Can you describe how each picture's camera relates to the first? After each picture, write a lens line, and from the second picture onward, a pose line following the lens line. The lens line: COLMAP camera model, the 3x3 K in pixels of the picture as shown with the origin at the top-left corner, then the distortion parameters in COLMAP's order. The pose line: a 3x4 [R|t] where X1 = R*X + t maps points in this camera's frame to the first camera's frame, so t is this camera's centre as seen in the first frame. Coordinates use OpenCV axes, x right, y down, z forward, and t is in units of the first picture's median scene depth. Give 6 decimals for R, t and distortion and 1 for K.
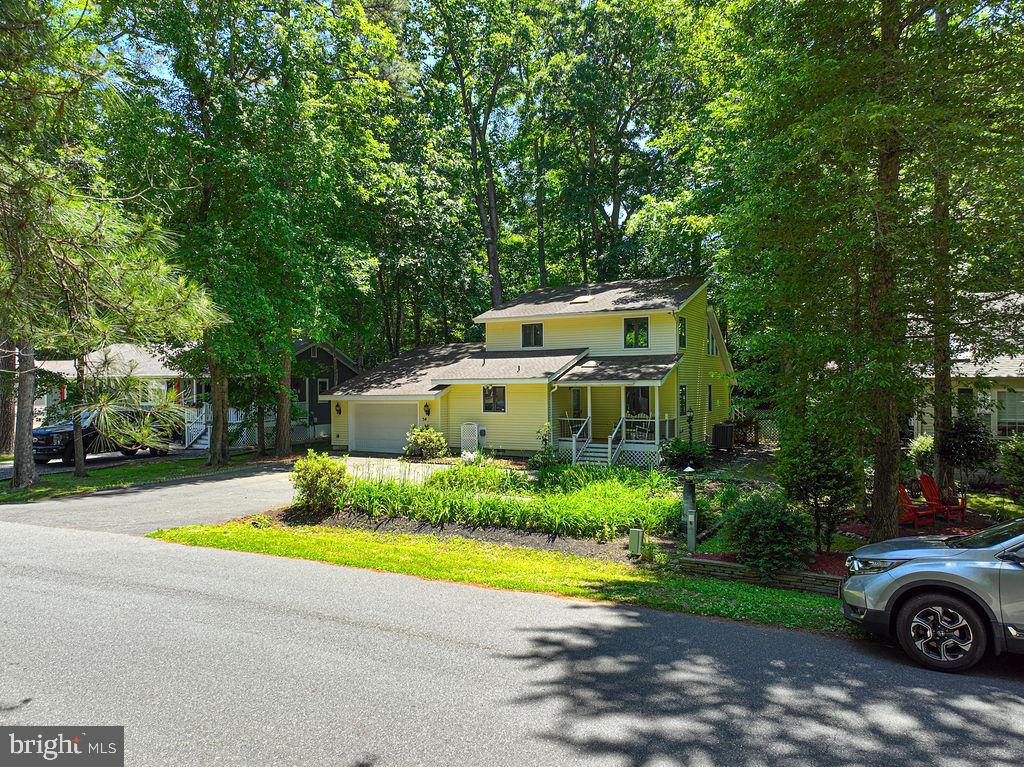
lens RADIAL K [[715.4, 0, 542.9], [0, 715.4, 385.9], [0, 0, 1]] dist [-0.005796, 0.015835]
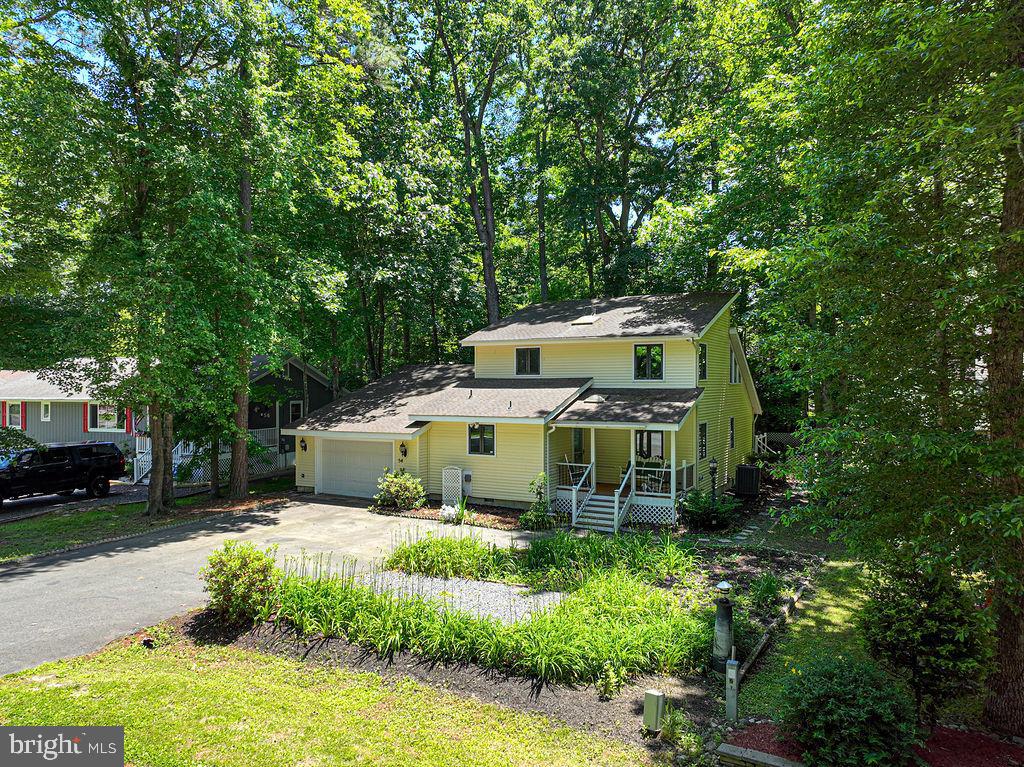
lens RADIAL K [[722.1, 0, 541.8], [0, 722.1, 381.8], [0, 0, 1]] dist [0.007801, 0.006307]
pose [[0.999929, 0.006333, -0.010052, 0.011373], [-0.006329, 0.999980, 0.000403, -0.047609], [0.010054, -0.000339, 0.999949, 0.129308]]
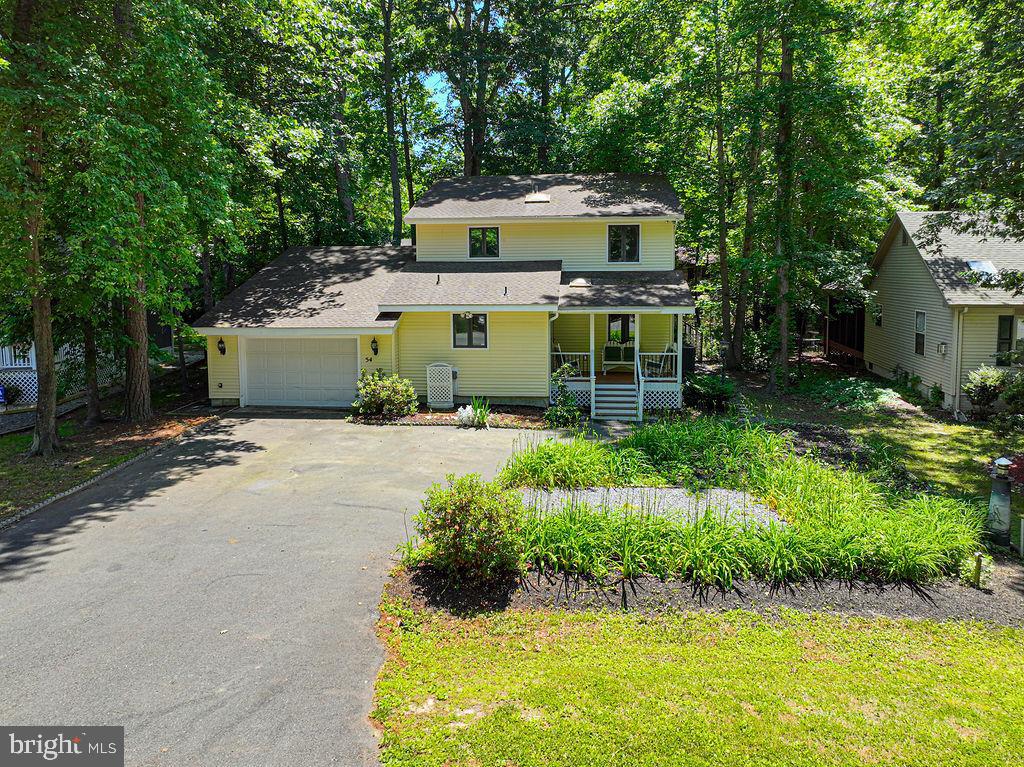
lens RADIAL K [[722.1, 0, 498.5], [0, 722.1, 332.5], [0, 0, 1]] dist [0.003342, 0.003570]
pose [[0.927114, -0.035152, 0.373127, -0.303391], [0.001372, 0.995903, 0.090416, -0.045268], [-0.374776, -0.083314, 0.923364, 0.266464]]
